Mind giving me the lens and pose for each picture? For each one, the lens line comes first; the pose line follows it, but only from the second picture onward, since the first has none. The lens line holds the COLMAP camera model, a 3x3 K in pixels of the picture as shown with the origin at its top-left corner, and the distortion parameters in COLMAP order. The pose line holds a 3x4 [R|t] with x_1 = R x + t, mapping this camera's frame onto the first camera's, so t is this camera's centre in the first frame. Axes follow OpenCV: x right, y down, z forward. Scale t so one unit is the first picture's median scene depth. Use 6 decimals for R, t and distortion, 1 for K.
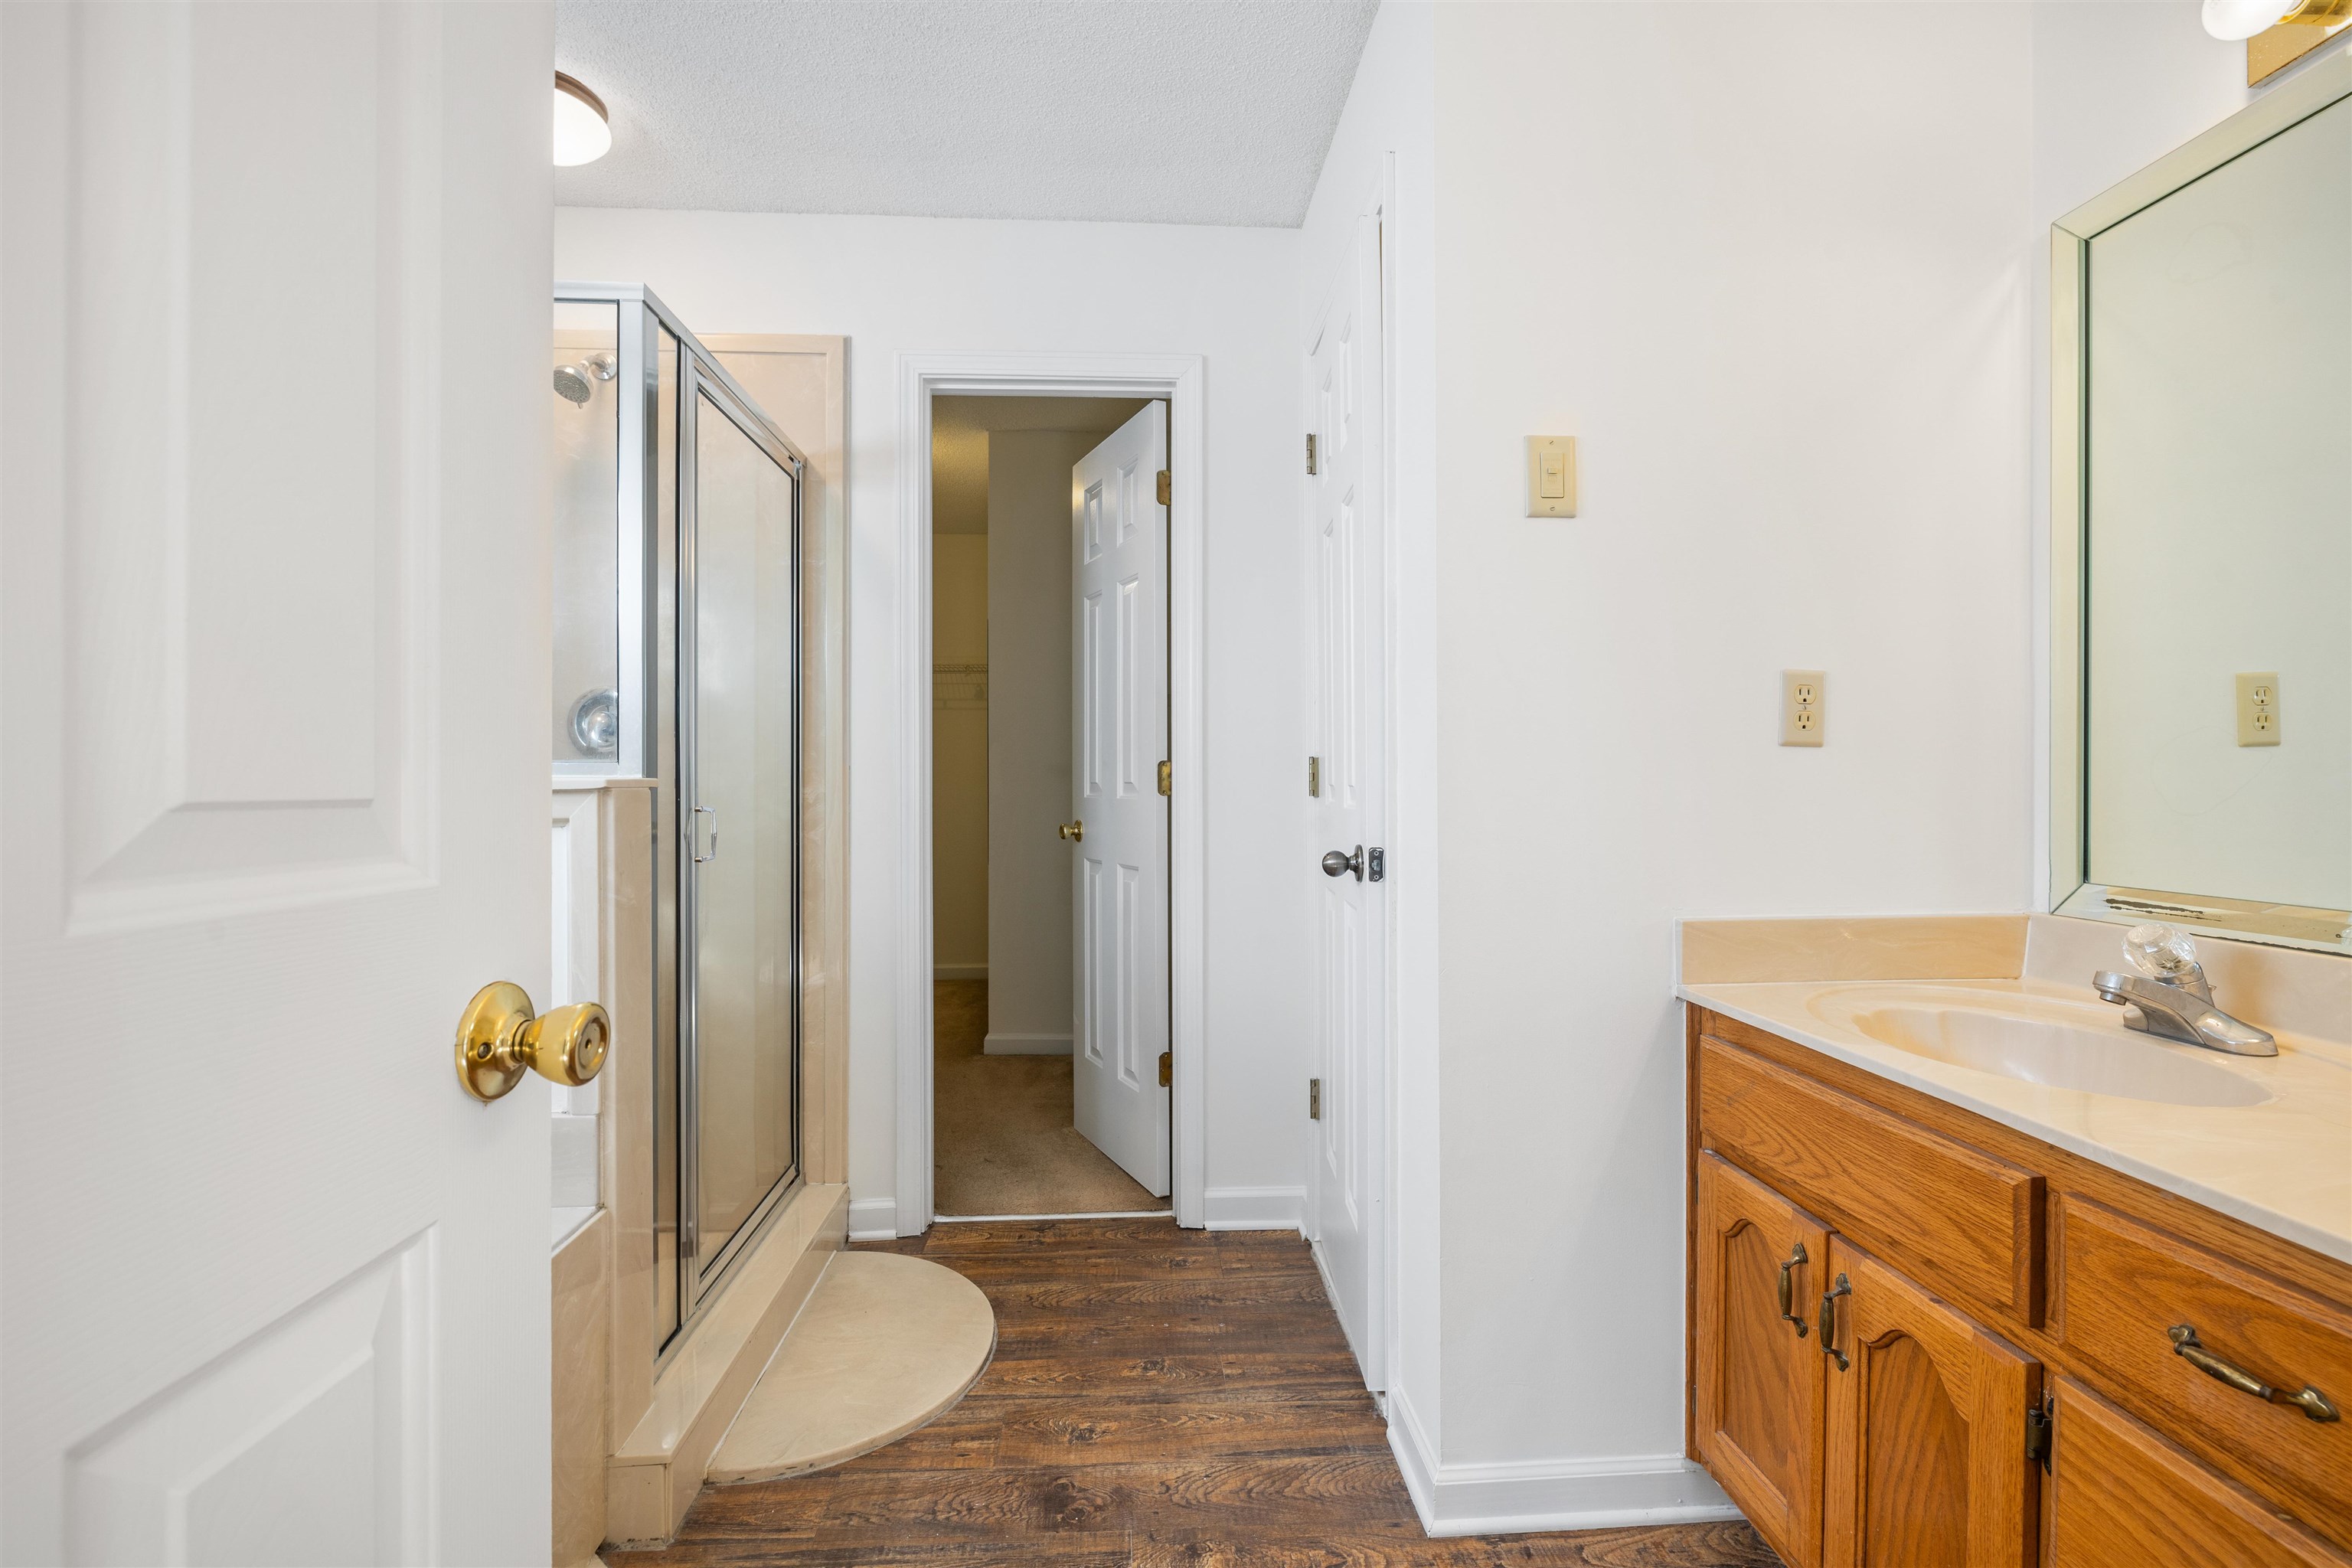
lens RADIAL K [[1017.8, 0, 1172.5], [0, 1017.8, 784.7], [0, 0, 1]] dist [-0.009139, 0.000463]
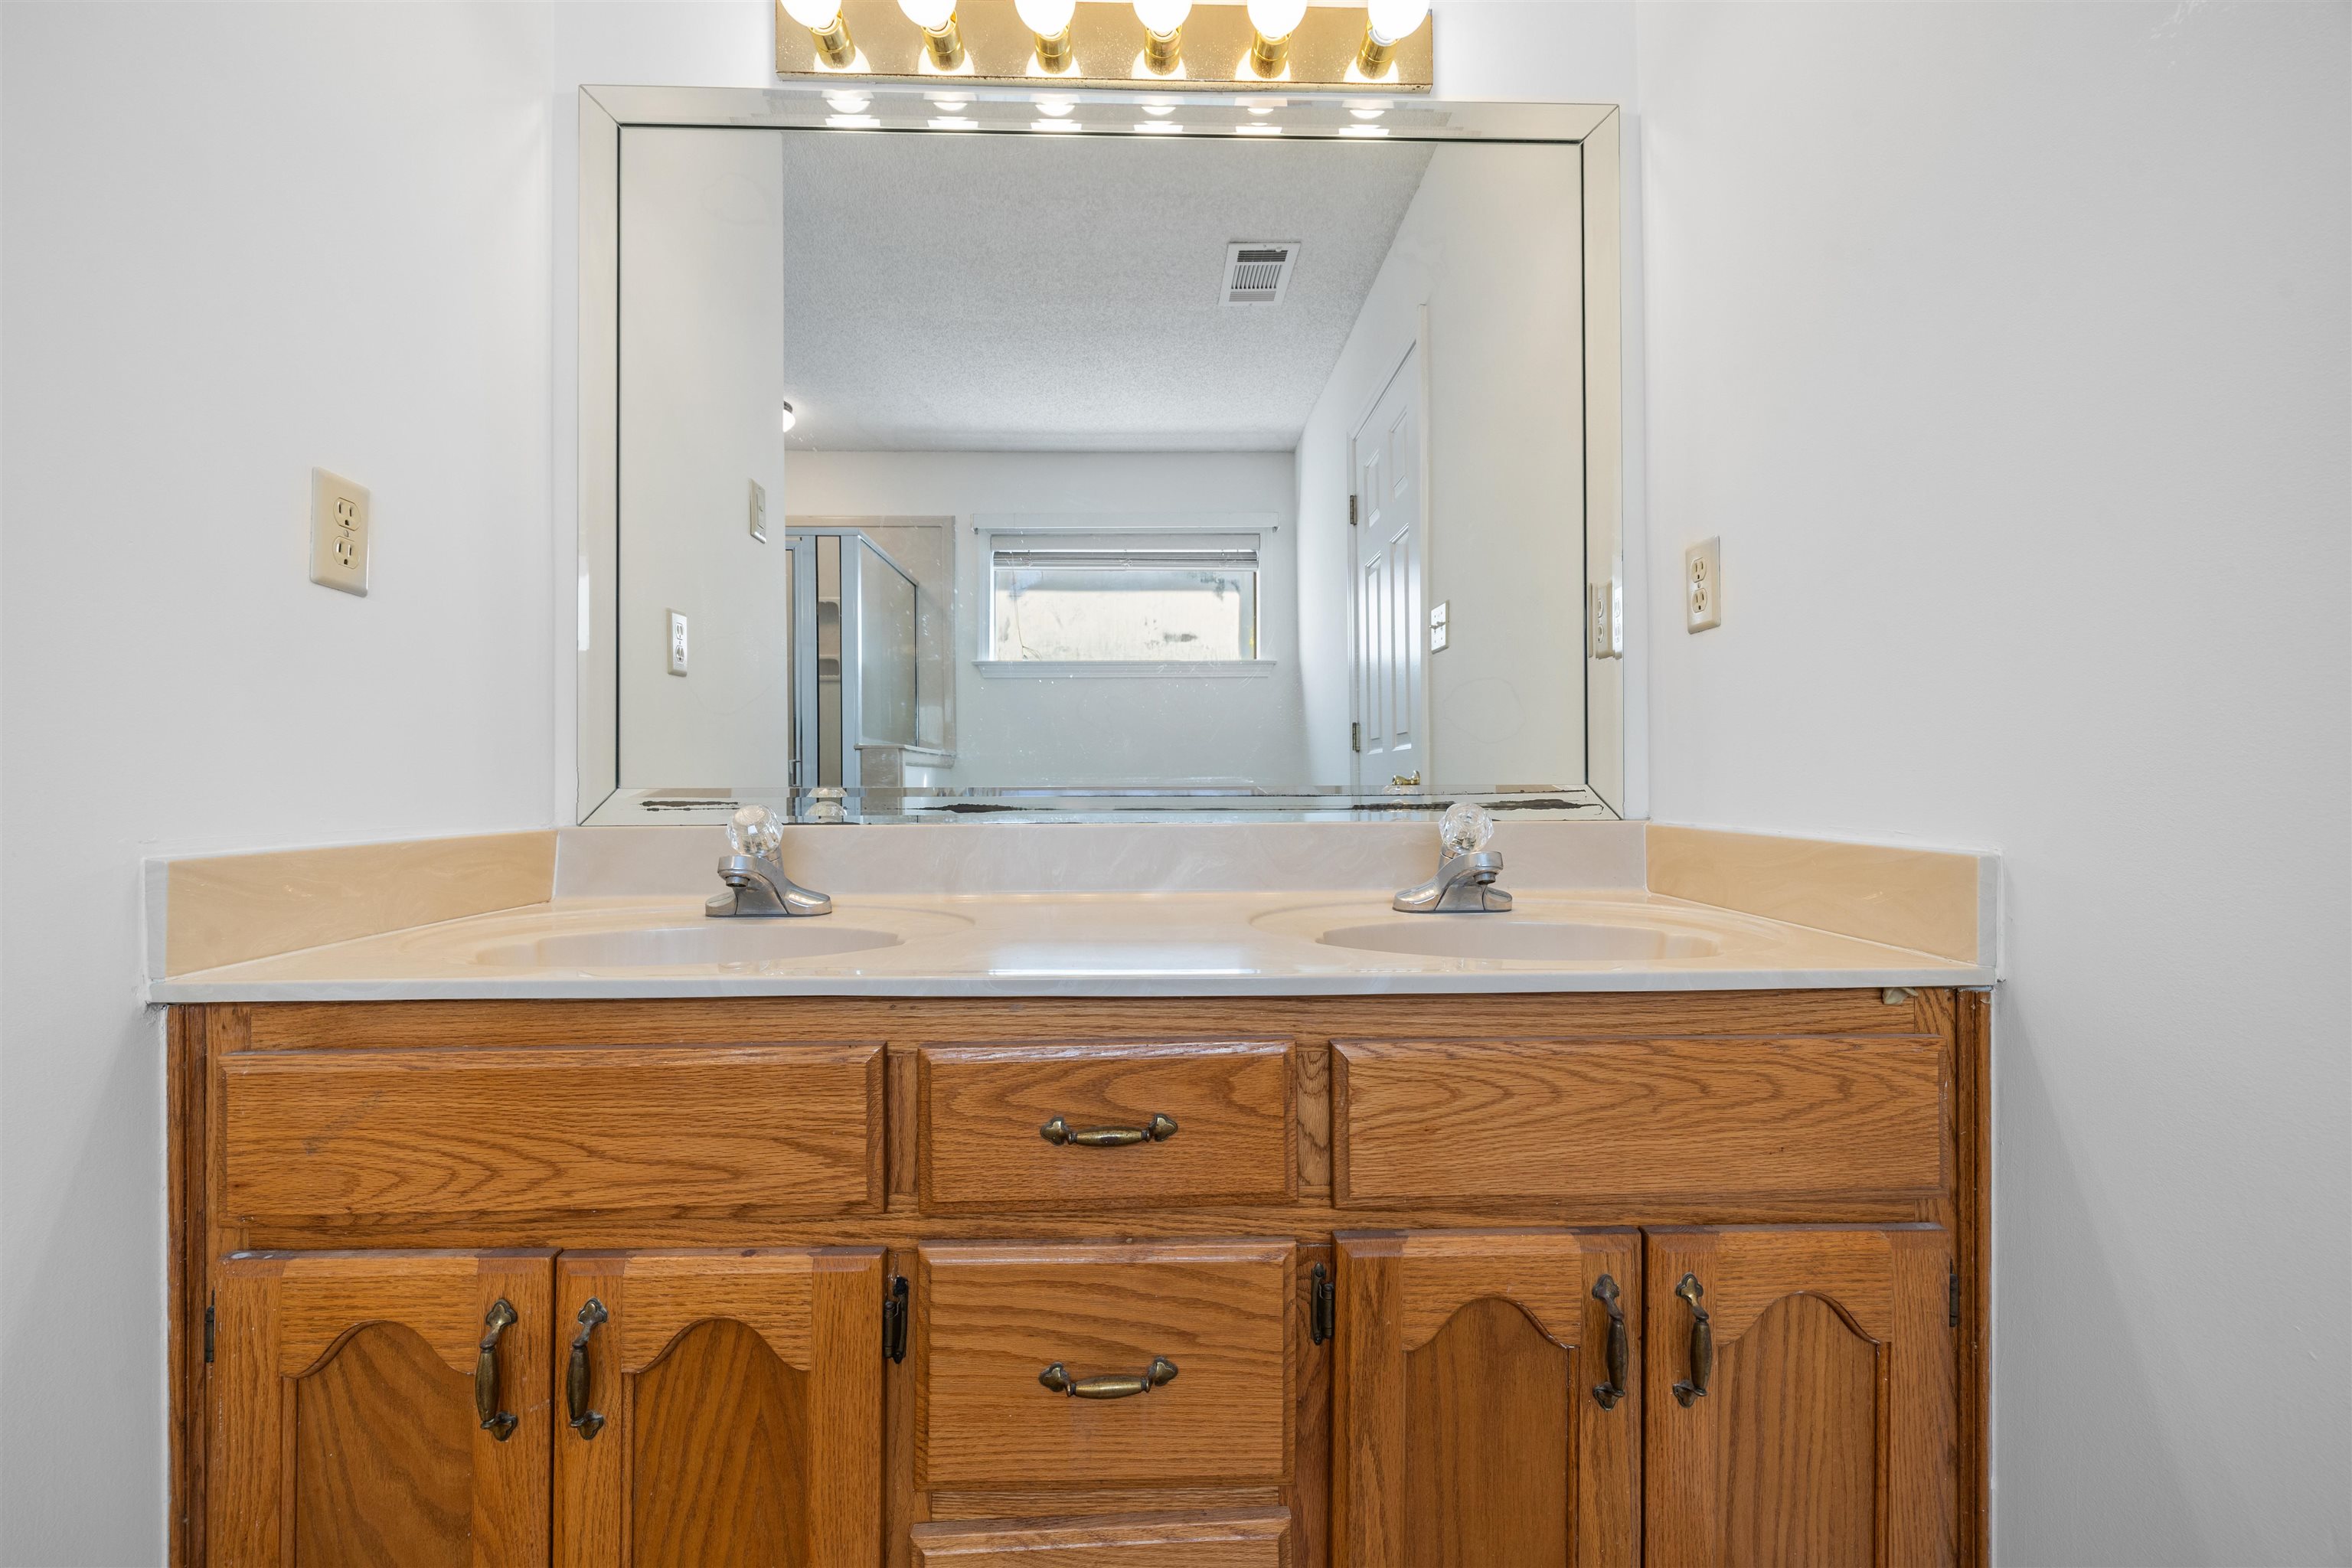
lens RADIAL K [[982.0, 0, 1170.3], [0, 982.0, 780.0], [0, 0, 1]] dist [-0.001195, -0.000870]
pose [[0.013610, 0.011112, 0.999846, -0.024377], [0.006596, 0.999915, -0.011203, 0.129706], [-0.999886, 0.006748, 0.013536, 0.584509]]
